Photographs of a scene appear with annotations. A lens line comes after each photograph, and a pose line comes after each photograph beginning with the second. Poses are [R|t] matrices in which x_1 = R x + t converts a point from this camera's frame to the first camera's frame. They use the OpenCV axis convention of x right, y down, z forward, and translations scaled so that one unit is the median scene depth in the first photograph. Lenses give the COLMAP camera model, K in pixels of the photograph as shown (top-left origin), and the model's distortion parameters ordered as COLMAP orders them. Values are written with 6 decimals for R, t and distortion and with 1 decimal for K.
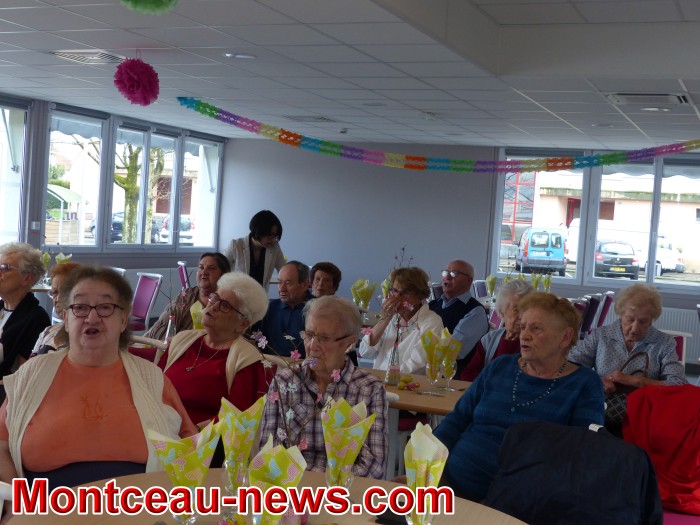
lens RADIAL K [[1085.1, 0, 350.0], [0, 1085.1, 262.5], [0, 0, 1]] dist [-0.026966, 1.409746]
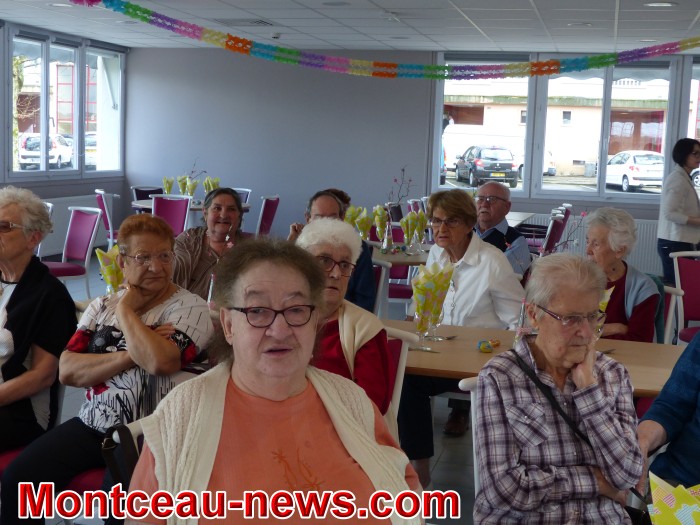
lens RADIAL K [[1072.9, 0, 350.0], [0, 1072.9, 262.5], [0, 0, 1]] dist [-0.013767, 0.193829]
pose [[0.990069, -0.046449, 0.132691, -0.074595], [0.035162, 0.995659, 0.086175, -0.010018], [-0.136118, -0.080654, 0.987404, 0.107459]]
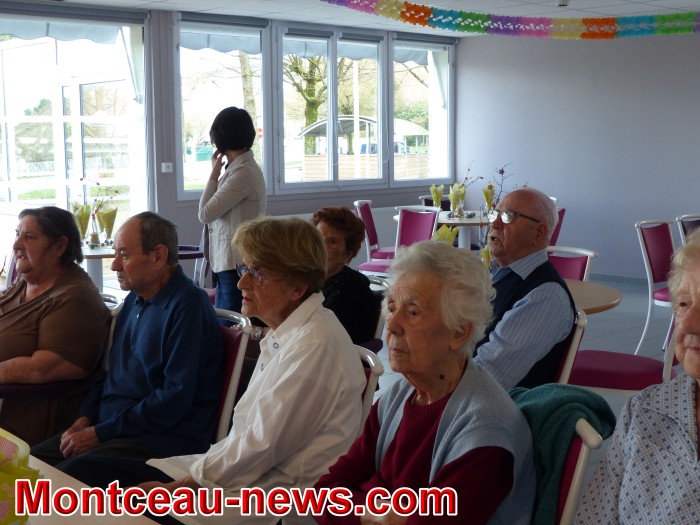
lens RADIAL K [[1072.9, 0, 350.0], [0, 1072.9, 262.5], [0, 0, 1]] dist [-0.013767, 0.193829]
pose [[0.928191, -0.034573, -0.370495, 0.124970], [0.059752, 0.996602, 0.056696, -0.000776], [0.367276, -0.074762, 0.927103, 0.298760]]
